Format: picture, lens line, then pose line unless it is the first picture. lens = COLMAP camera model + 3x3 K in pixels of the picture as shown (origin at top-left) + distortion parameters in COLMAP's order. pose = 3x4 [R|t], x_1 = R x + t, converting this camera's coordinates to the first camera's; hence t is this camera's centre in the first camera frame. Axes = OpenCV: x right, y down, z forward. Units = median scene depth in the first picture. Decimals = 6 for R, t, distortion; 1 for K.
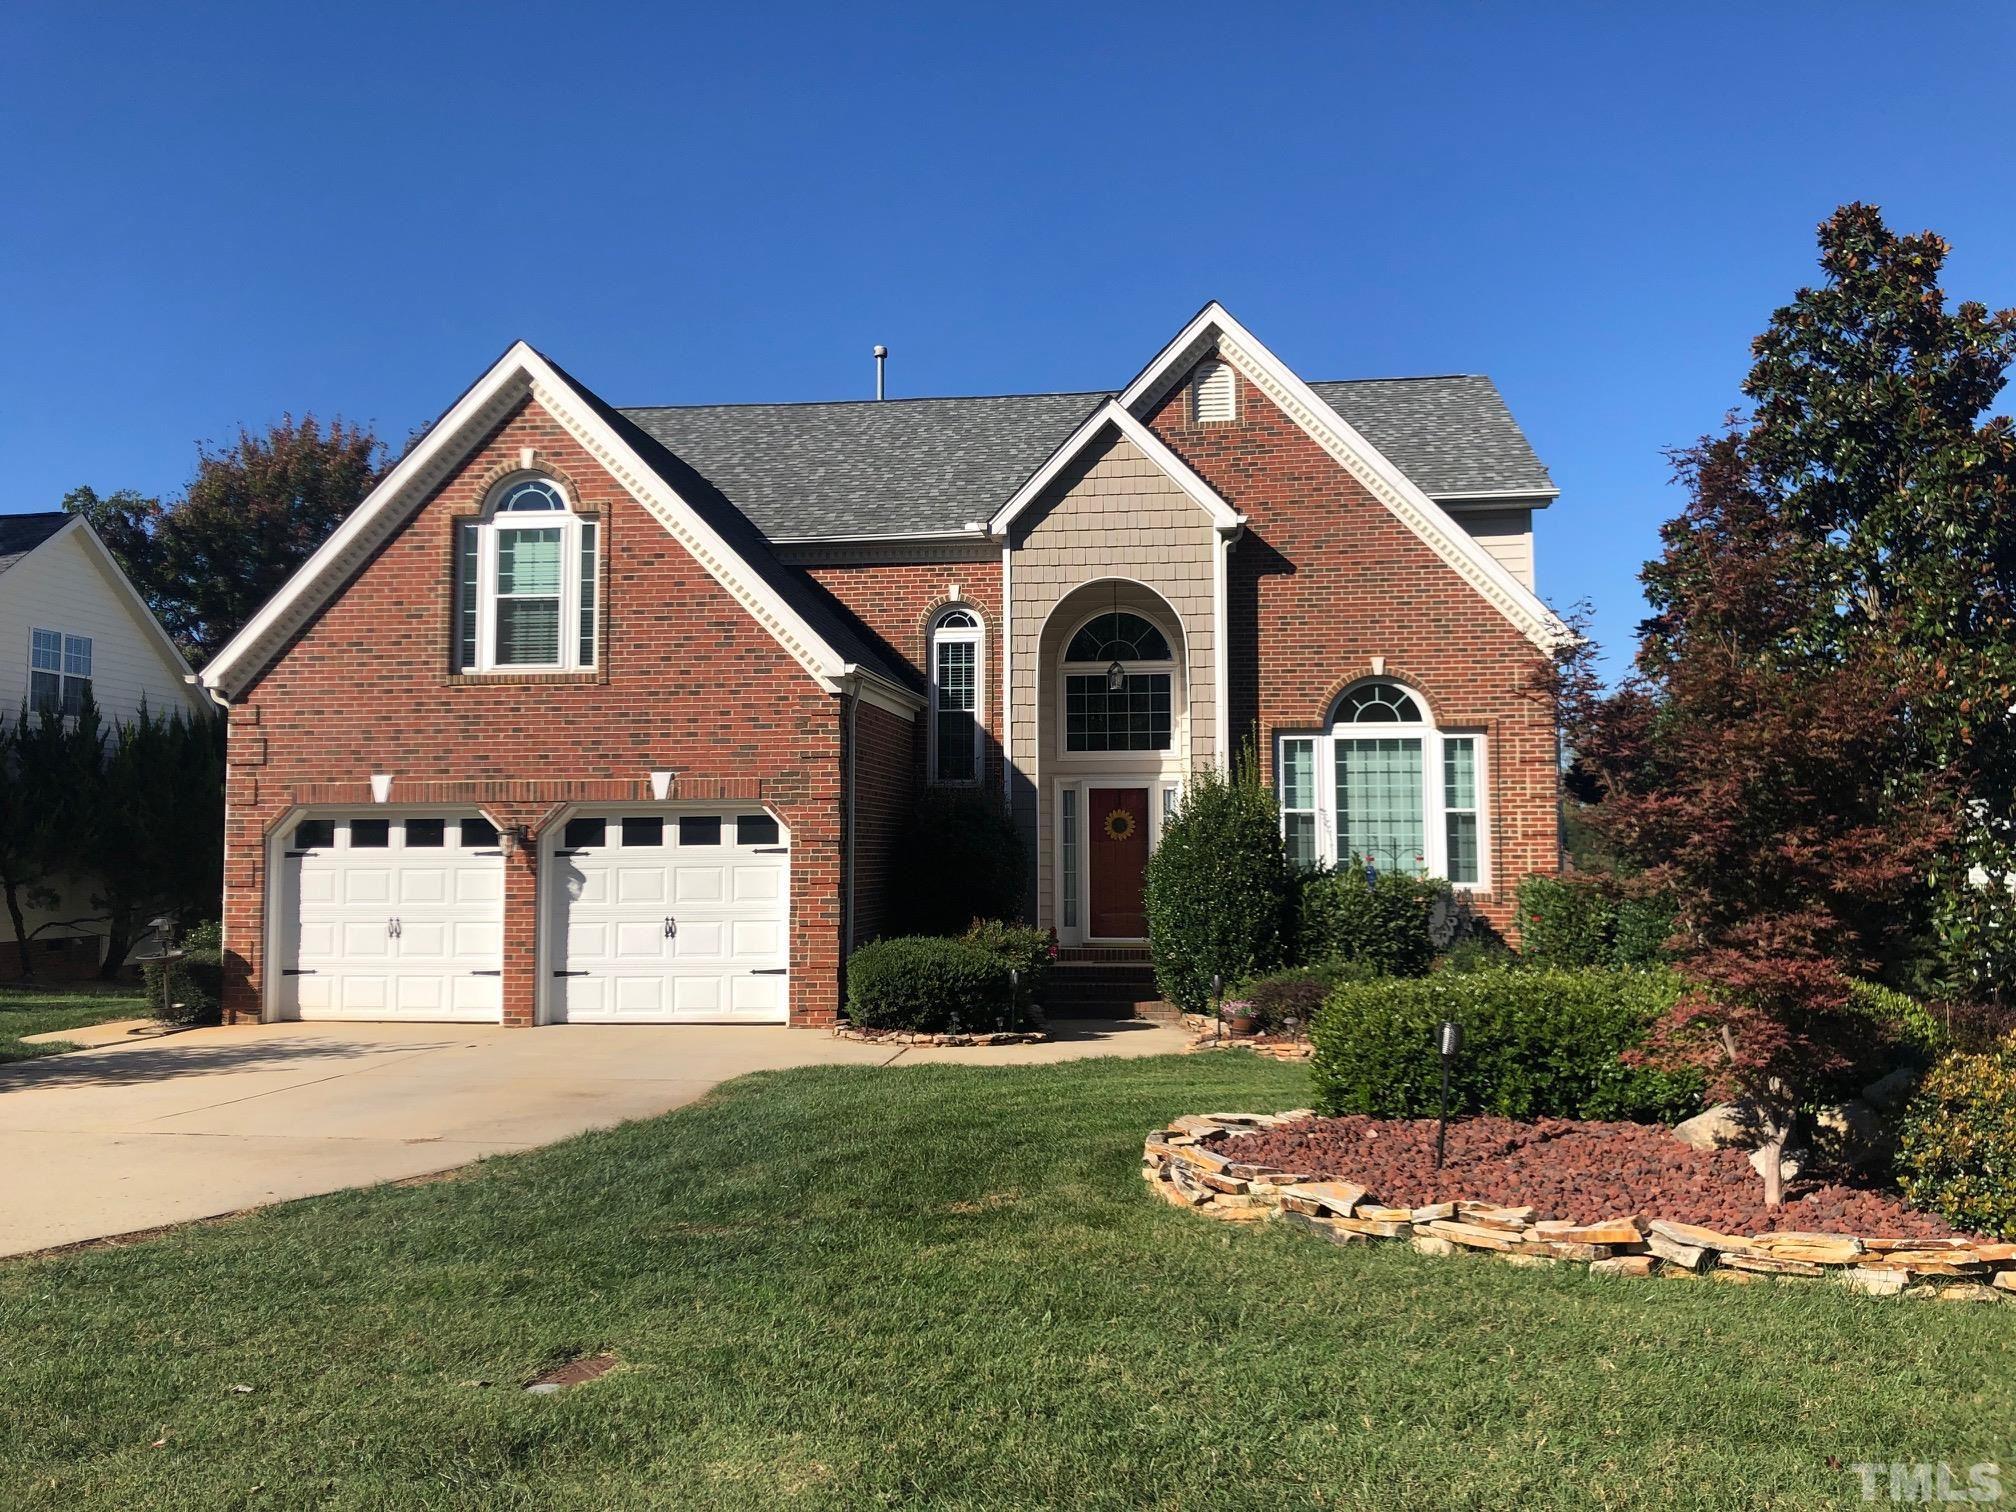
lens RADIAL K [[1613.7, 0, 1018.1], [0, 1613.7, 755.5], [0, 0, 1]] dist [0.049735, -0.056412]
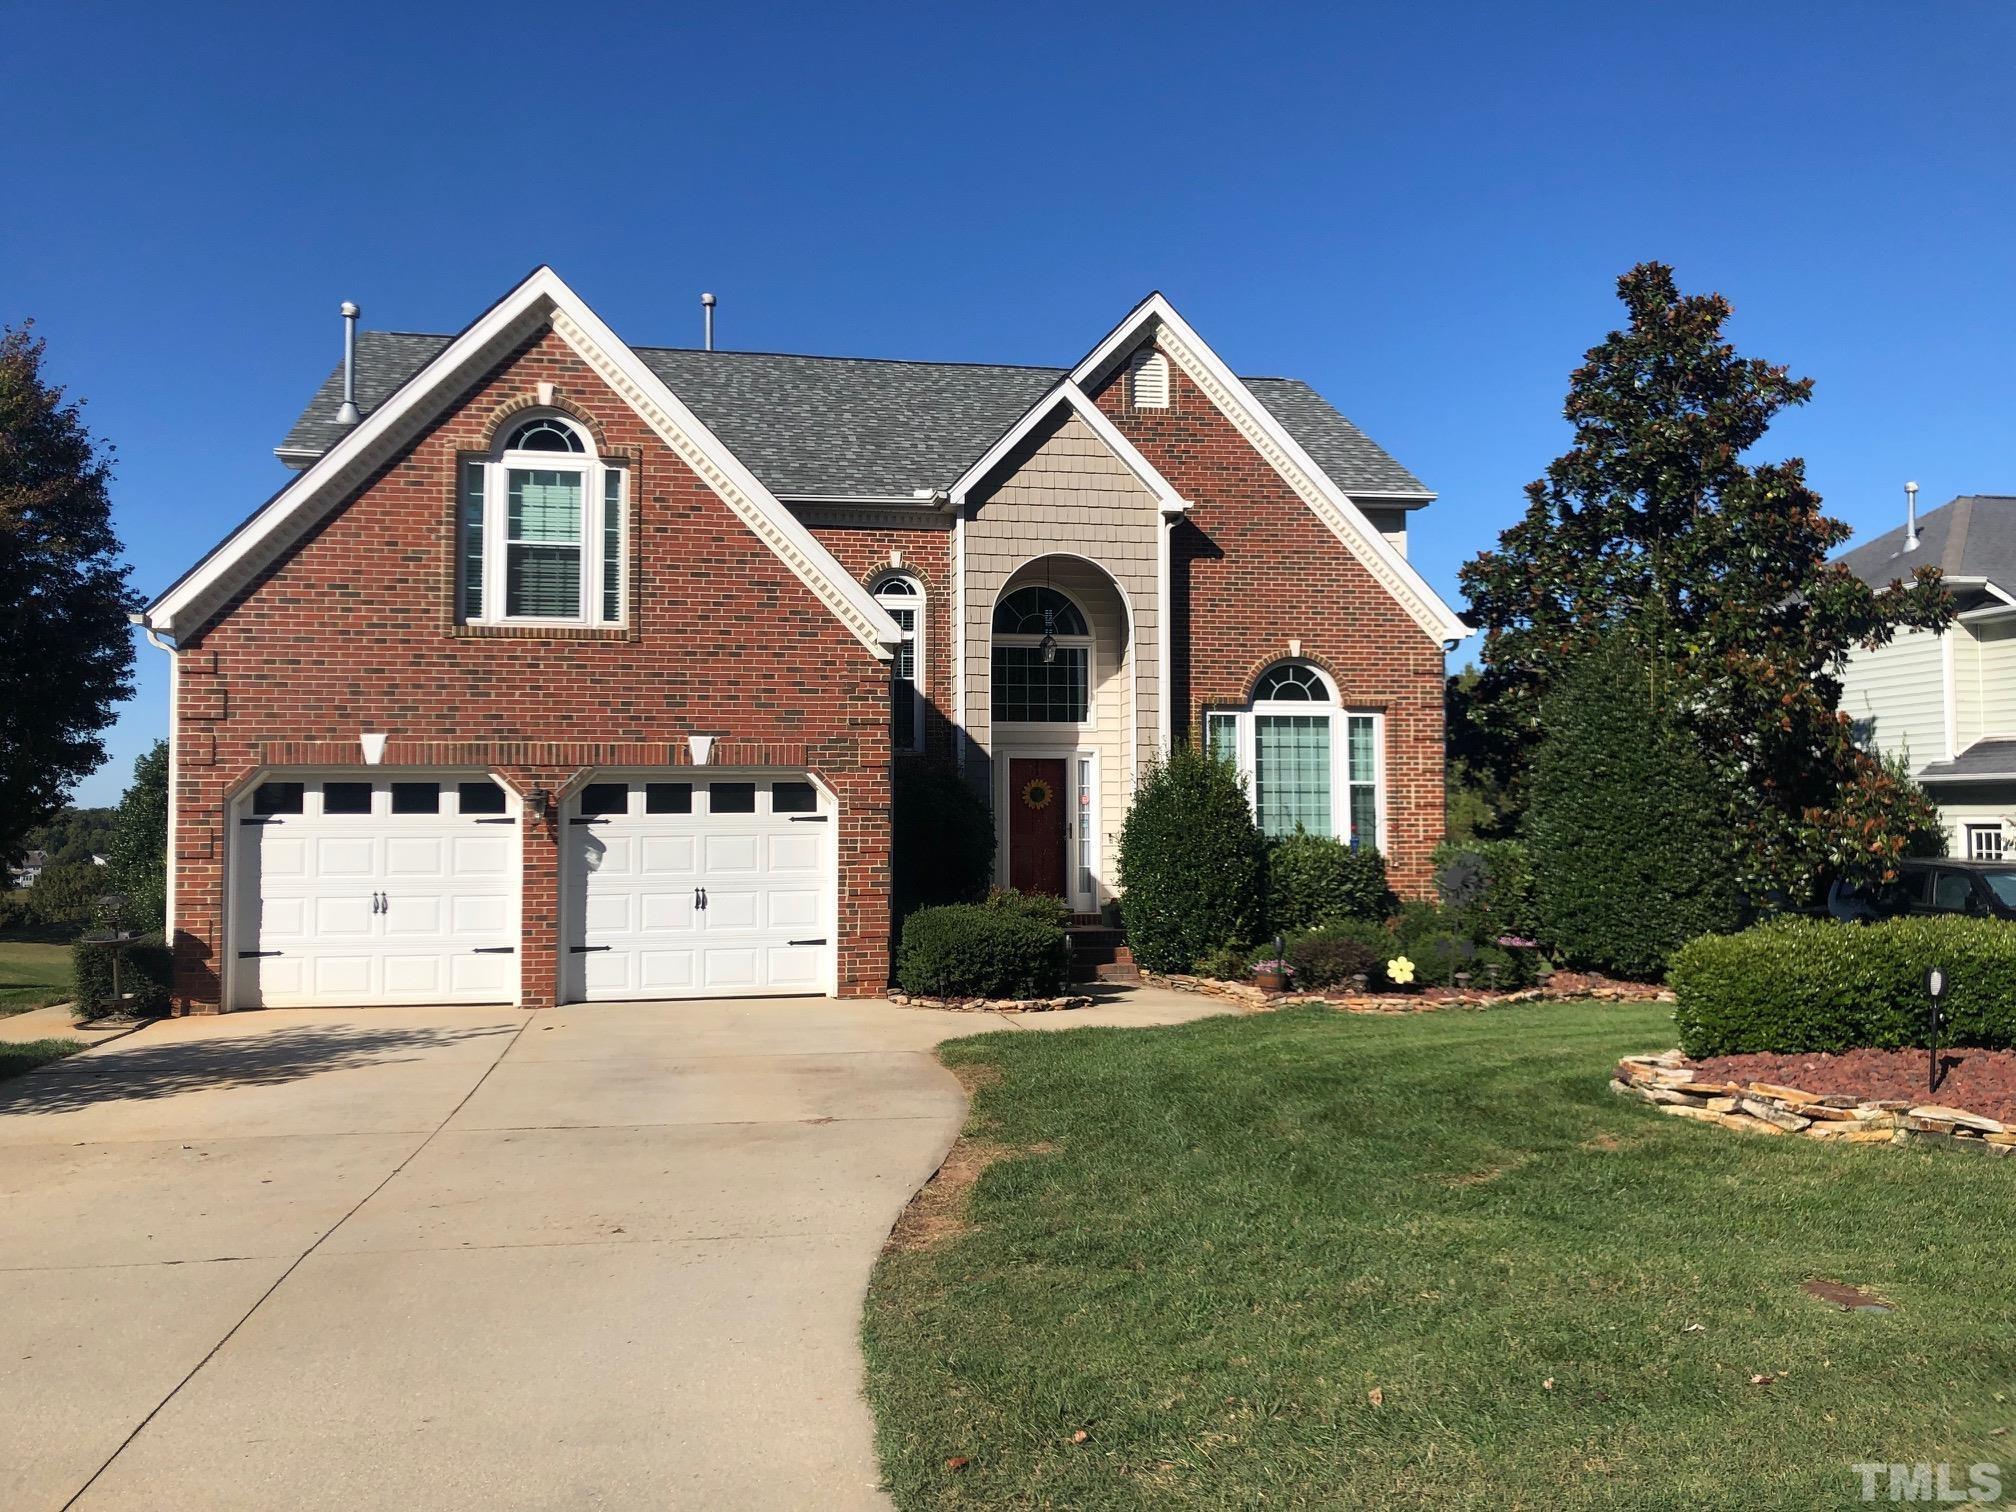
lens RADIAL K [[1613.7, 0, 1018.1], [0, 1613.7, 755.5], [0, 0, 1]] dist [0.049735, -0.056412]
pose [[0.953164, 0.014063, 0.302128, -0.320517], [-0.020232, 0.999646, 0.017299, 0.001282], [-0.301777, -0.022602, 0.953110, 0.032846]]
